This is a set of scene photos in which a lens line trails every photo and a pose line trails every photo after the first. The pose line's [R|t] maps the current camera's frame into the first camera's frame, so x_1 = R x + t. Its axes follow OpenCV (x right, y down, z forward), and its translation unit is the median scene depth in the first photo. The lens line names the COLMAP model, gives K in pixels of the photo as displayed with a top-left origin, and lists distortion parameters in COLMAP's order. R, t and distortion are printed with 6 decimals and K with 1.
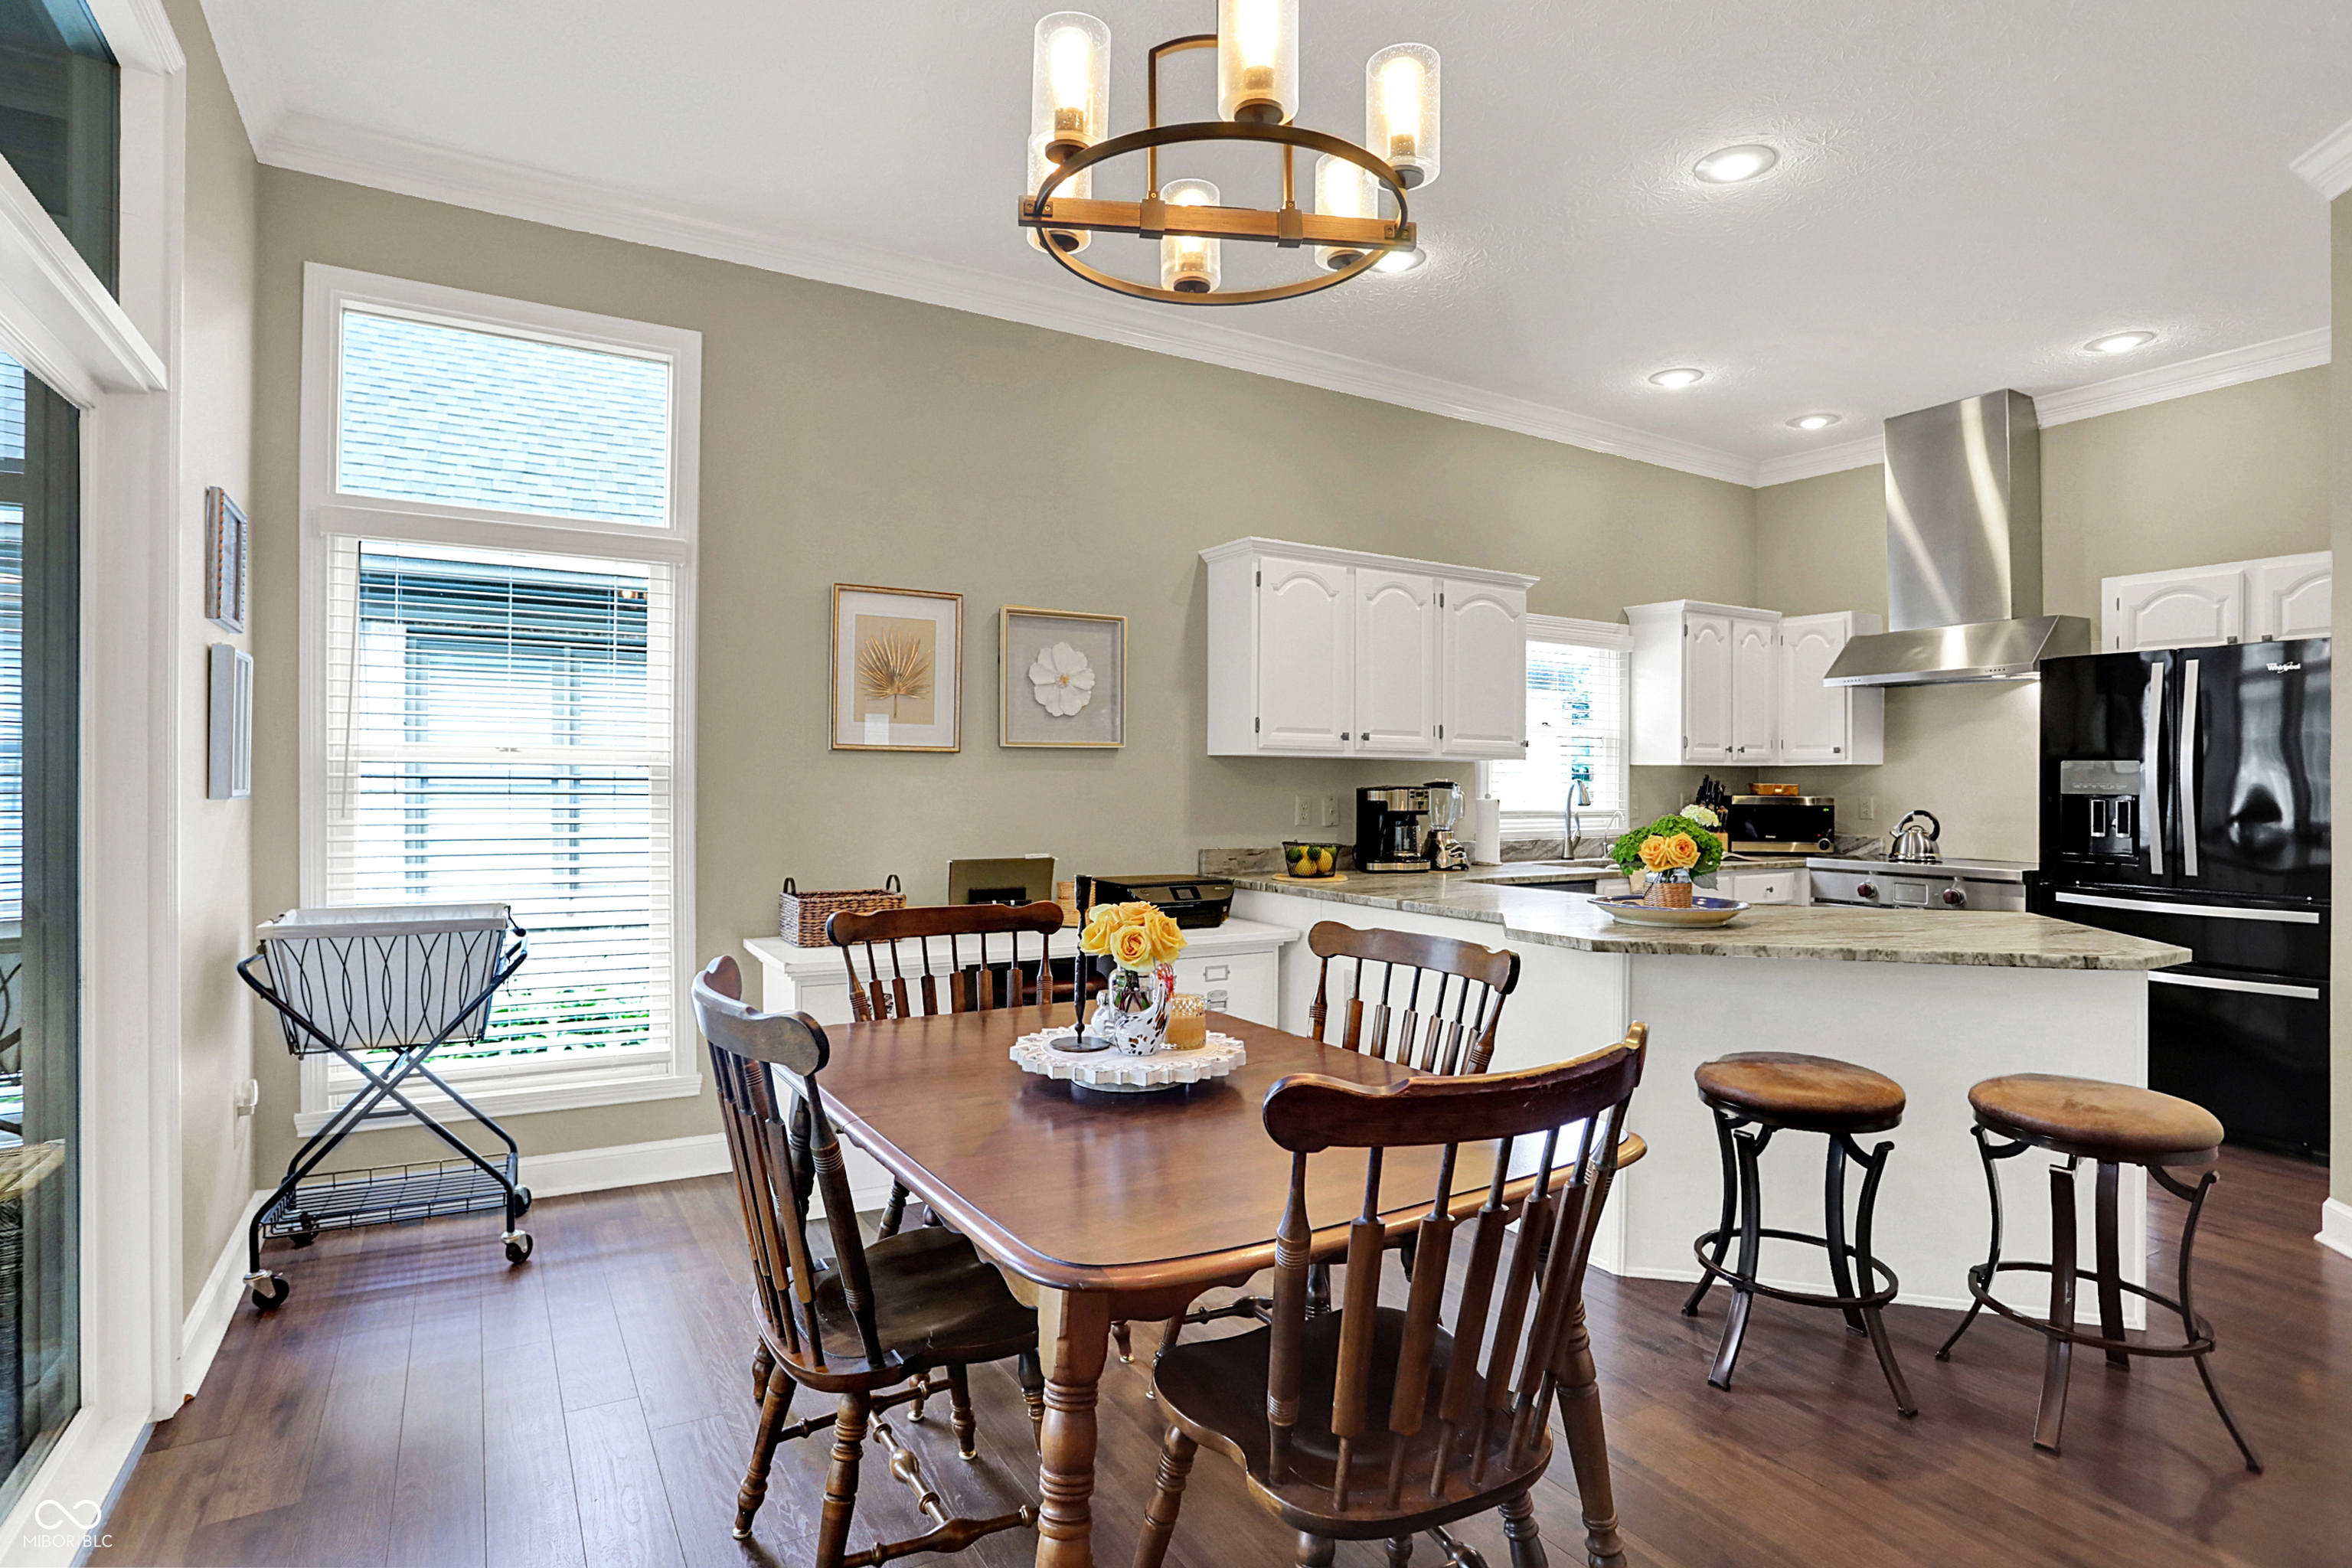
lens RADIAL K [[1161.4, 0, 1170.8], [0, 1161.4, 772.3], [0, 0, 1]] dist [-0.031450, 0.009261]
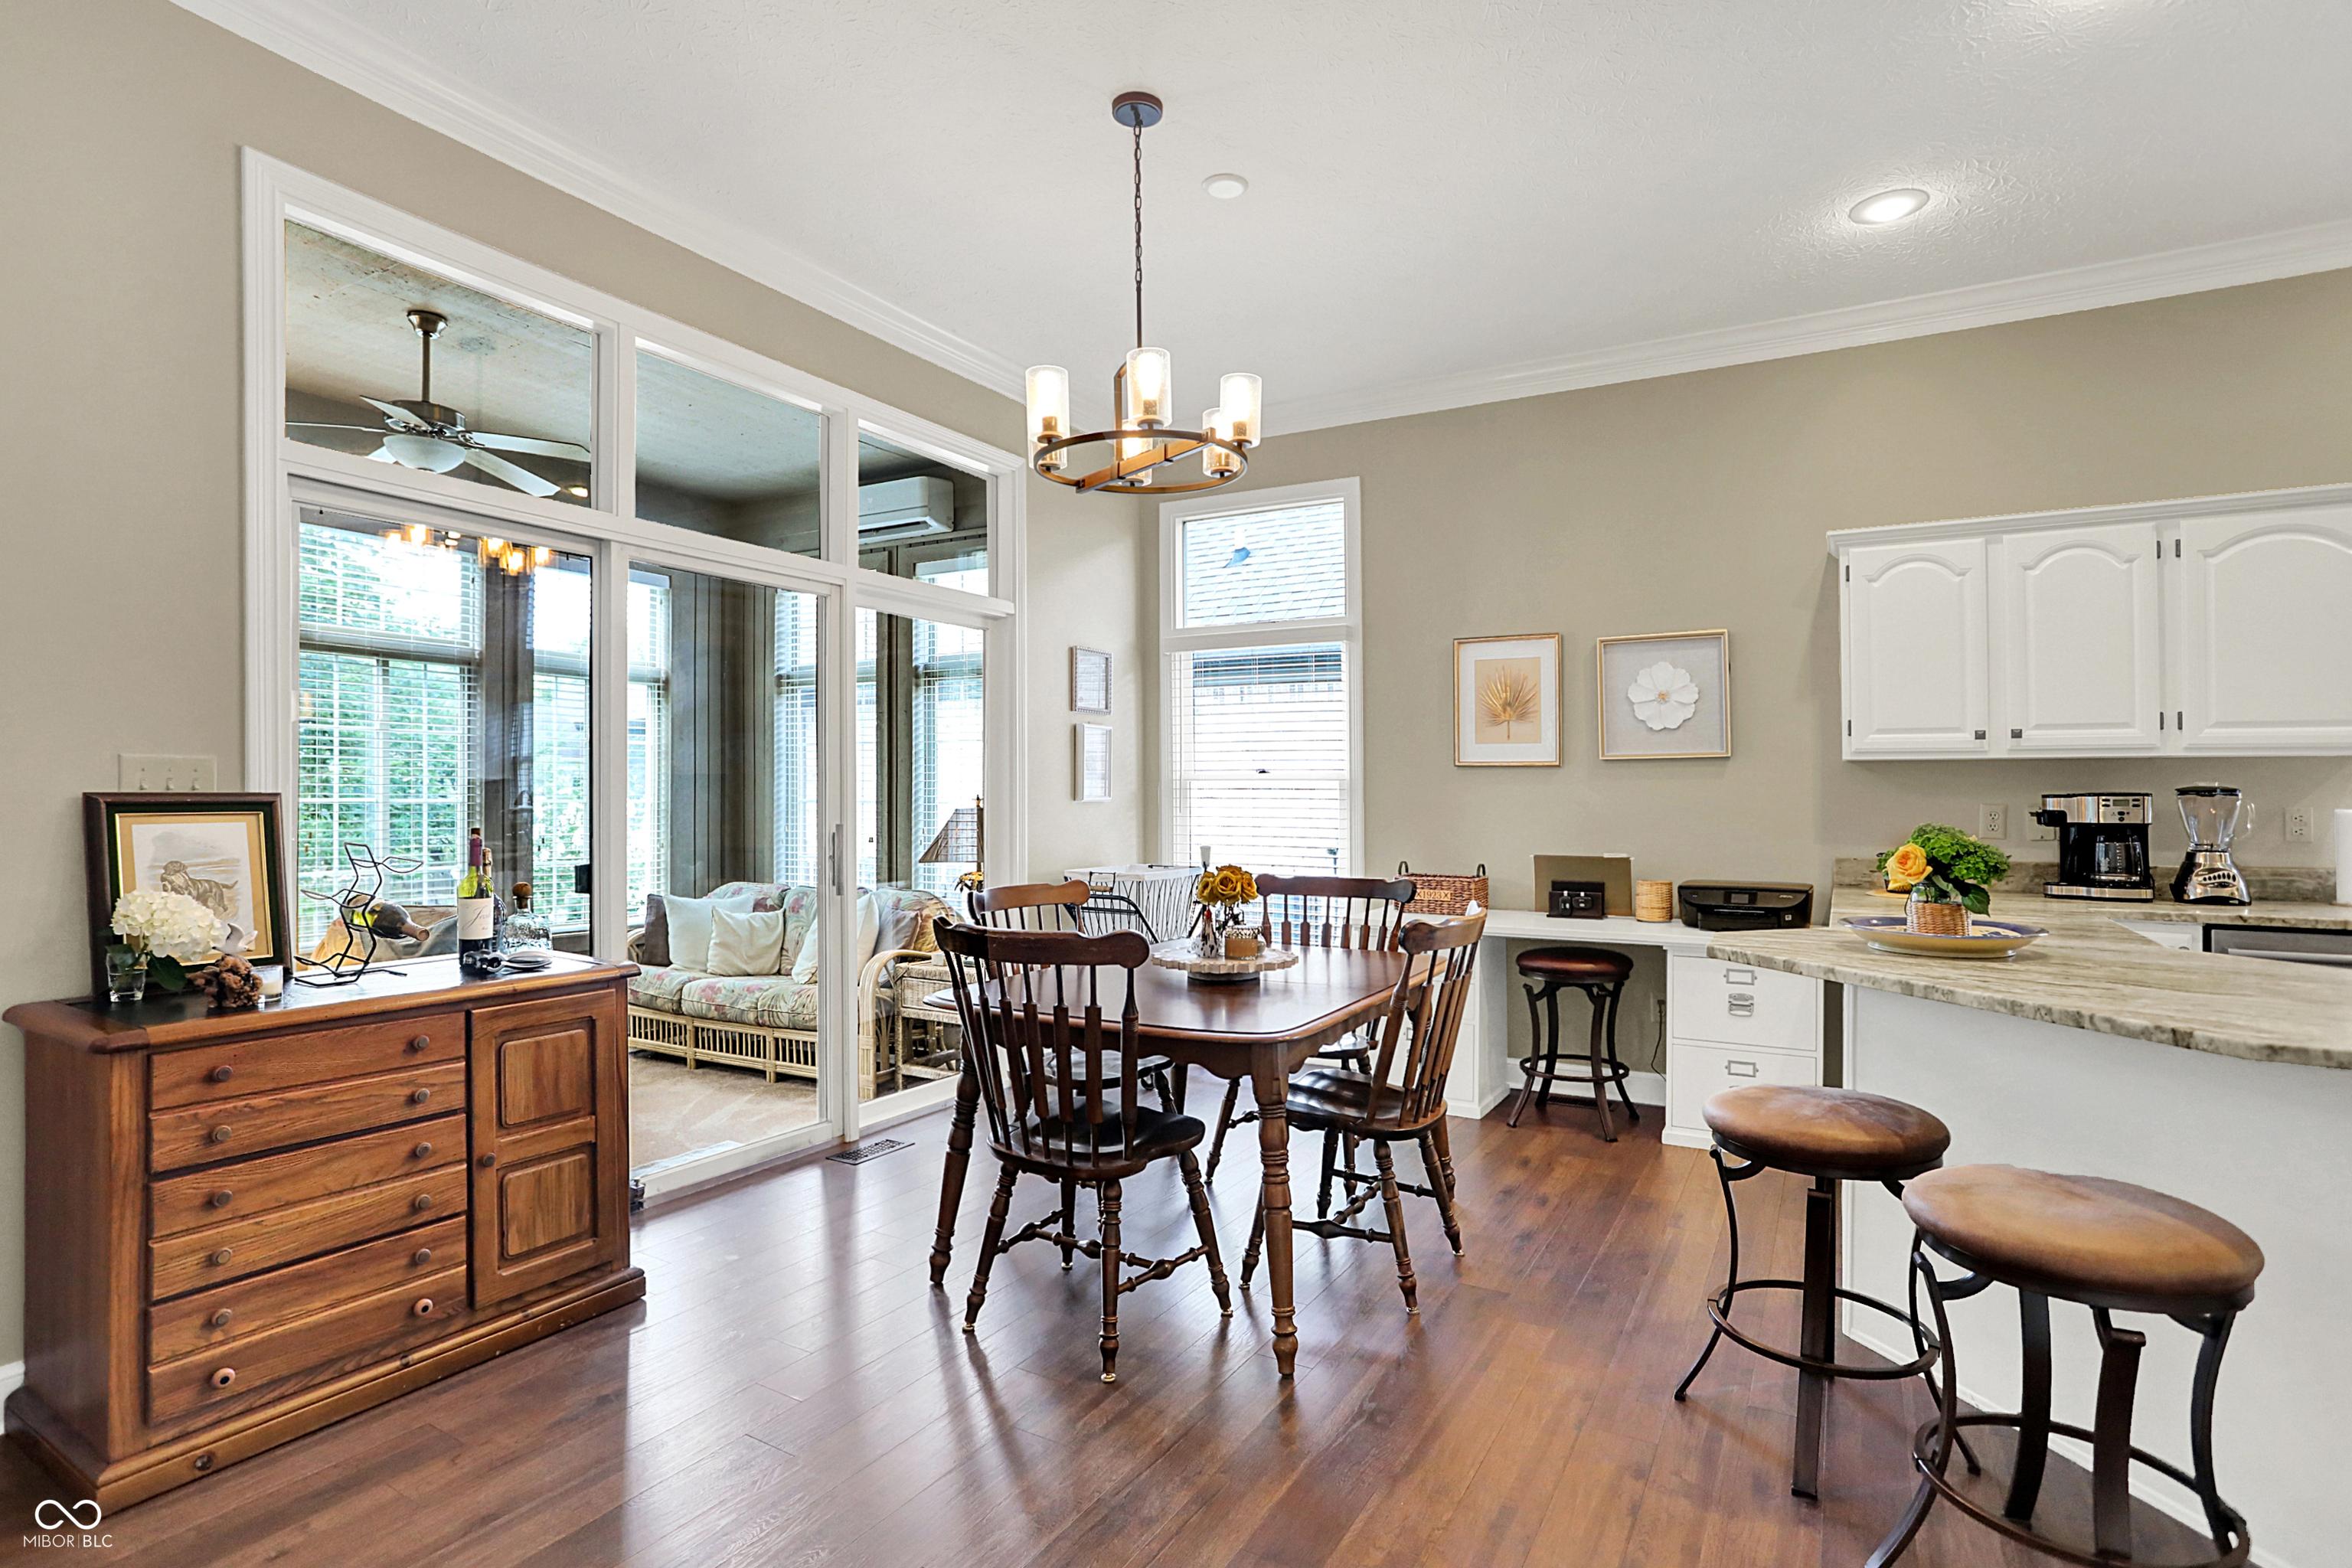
lens RADIAL K [[1161.4, 0, 1184.7], [0, 1161.4, 781.2], [0, 0, 1]] dist [-0.031450, 0.009261]
pose [[0.515755, -0.011402, -0.856660, 0.623407], [0.011461, 0.999914, -0.006409, 0.002386], [0.856660, -0.006512, 0.515841, 0.059217]]
